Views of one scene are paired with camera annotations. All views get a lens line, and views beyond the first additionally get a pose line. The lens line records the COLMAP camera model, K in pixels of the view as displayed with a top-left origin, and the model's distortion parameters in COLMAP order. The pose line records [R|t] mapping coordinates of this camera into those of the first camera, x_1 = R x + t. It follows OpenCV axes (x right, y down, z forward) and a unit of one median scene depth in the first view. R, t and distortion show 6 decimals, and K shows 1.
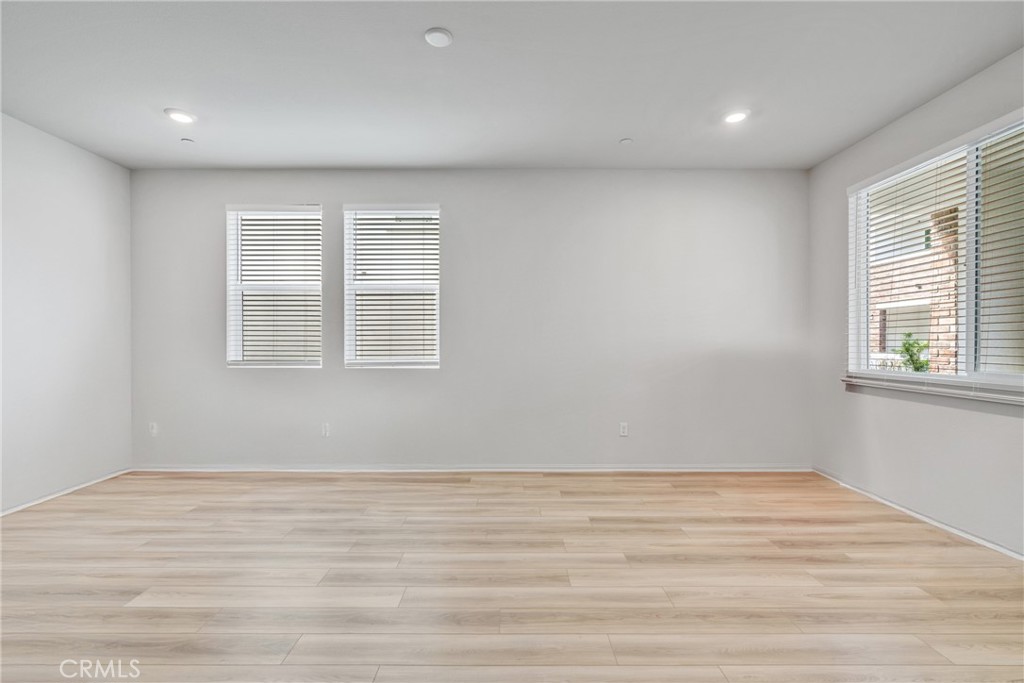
lens RADIAL K [[474.8, 0, 511.2], [0, 474.8, 340.8], [0, 0, 1]] dist [-0.001685, -0.001292]
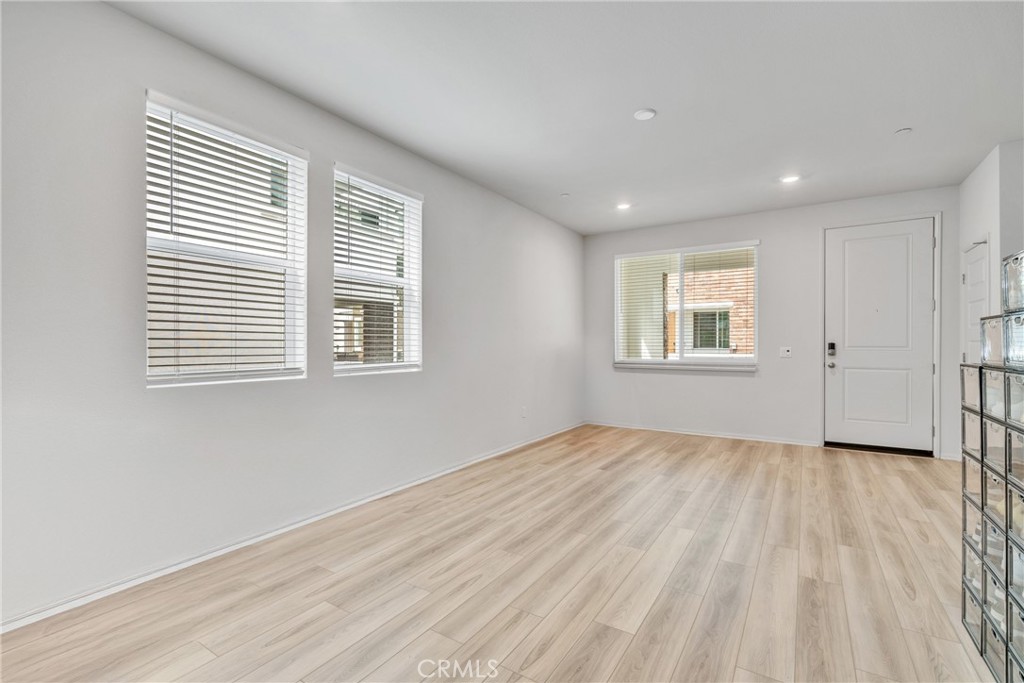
lens RADIAL K [[474.8, 0, 515.0], [0, 474.8, 343.7], [0, 0, 1]] dist [-0.001685, -0.001292]
pose [[0.510811, 0.002089, 0.859691, -1.200644], [-0.009225, 0.999953, 0.003052, -0.001107], [-0.859644, -0.009490, 0.510806, 0.510068]]
